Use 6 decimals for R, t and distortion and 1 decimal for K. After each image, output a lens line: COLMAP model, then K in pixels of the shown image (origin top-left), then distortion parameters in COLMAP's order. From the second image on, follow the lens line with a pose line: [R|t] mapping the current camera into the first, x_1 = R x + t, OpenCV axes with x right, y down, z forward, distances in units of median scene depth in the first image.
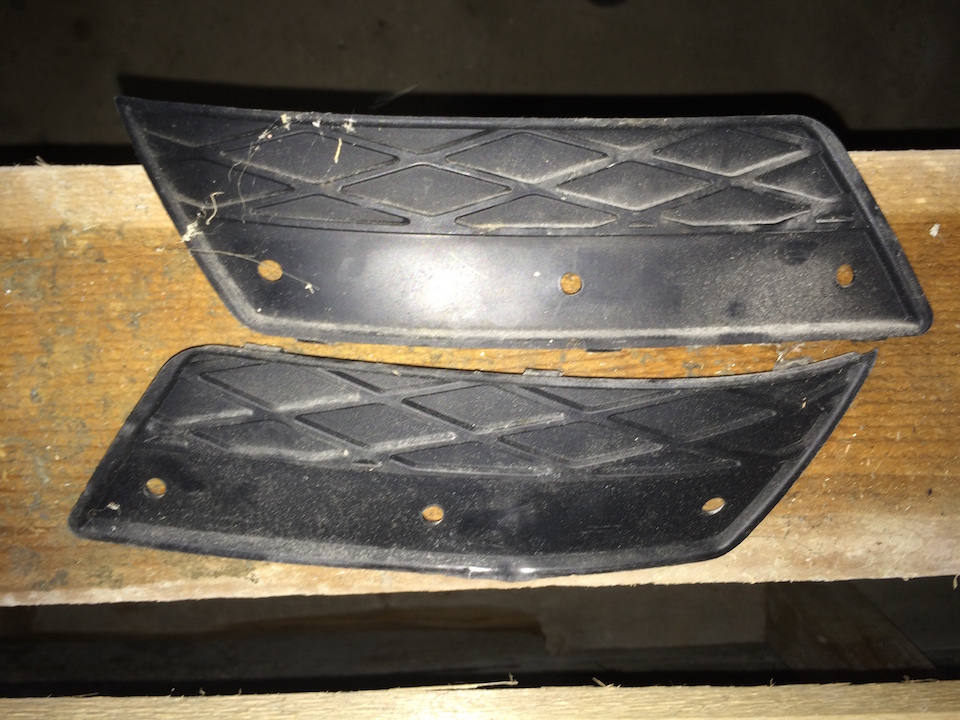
lens RADIAL K [[831.2, 0, 481.7], [0, 831.2, 360.3], [0, 0, 1]] dist [0.064715, -0.126260]
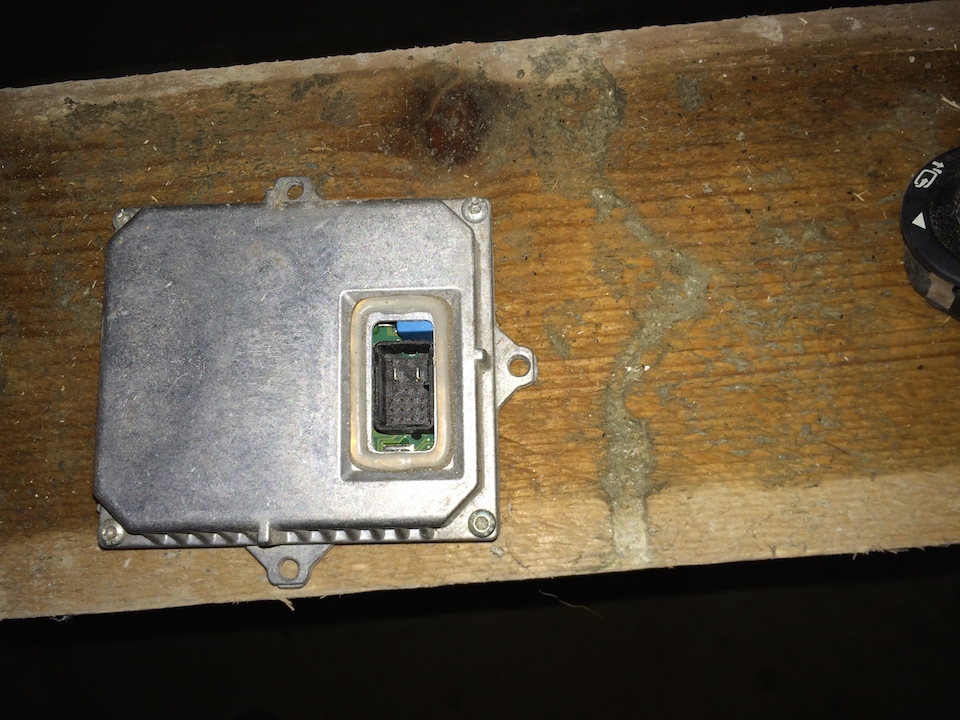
lens RADIAL K [[831.2, 0, 479.2], [0, 831.2, 355.5], [0, 0, 1]] dist [0.064715, -0.126260]
pose [[-0.998064, 0.061146, -0.011365, -0.641906], [-0.060842, -0.997823, -0.025447, 0.011800], [-0.012896, -0.024707, 0.999612, 0.169243]]
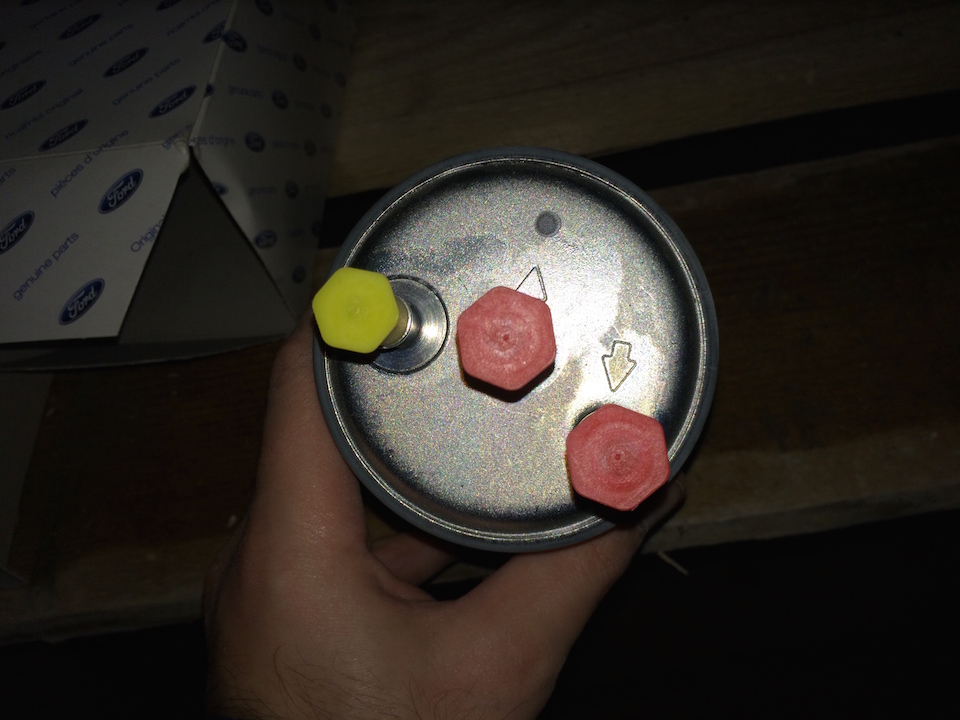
lens RADIAL K [[831.2, 0, 482.4], [0, 831.2, 365.6], [0, 0, 1]] dist [0.064715, -0.126260]
pose [[-0.988651, 0.129329, 0.076441, 0.105058], [-0.089465, -0.915605, 0.392000, -0.401303], [0.120687, 0.380712, 0.916784, -0.031710]]
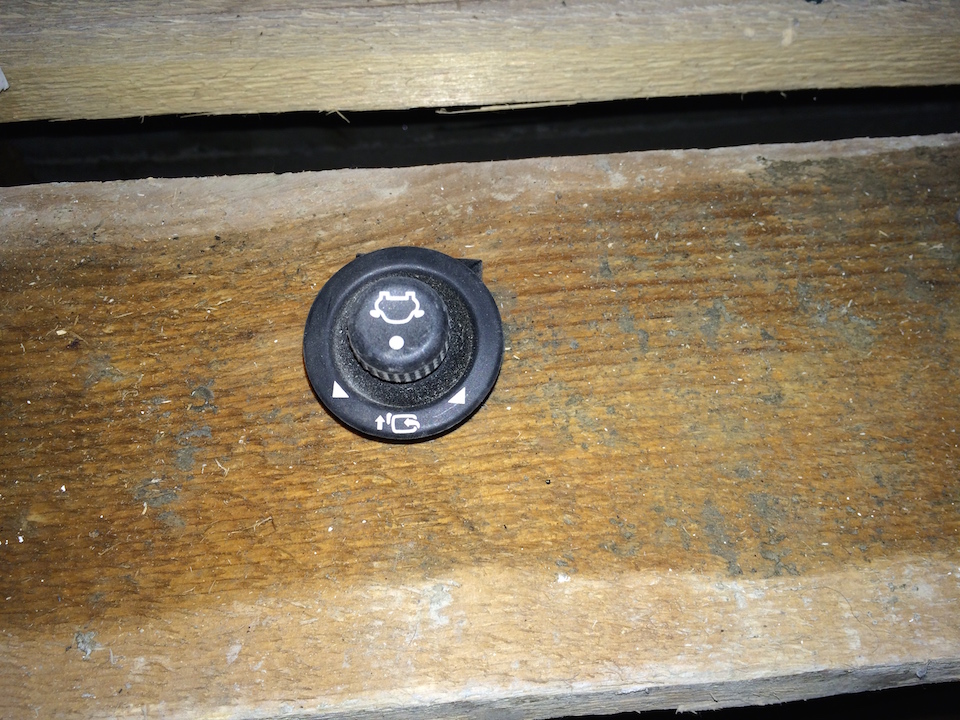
lens RADIAL K [[831.2, 0, 487.3], [0, 831.2, 363.5], [0, 0, 1]] dist [0.064715, -0.126260]
pose [[-0.997829, 0.033664, -0.056597, 0.053587], [-0.053221, -0.918403, 0.392049, -0.232458], [-0.038781, 0.394211, 0.918202, 0.324432]]
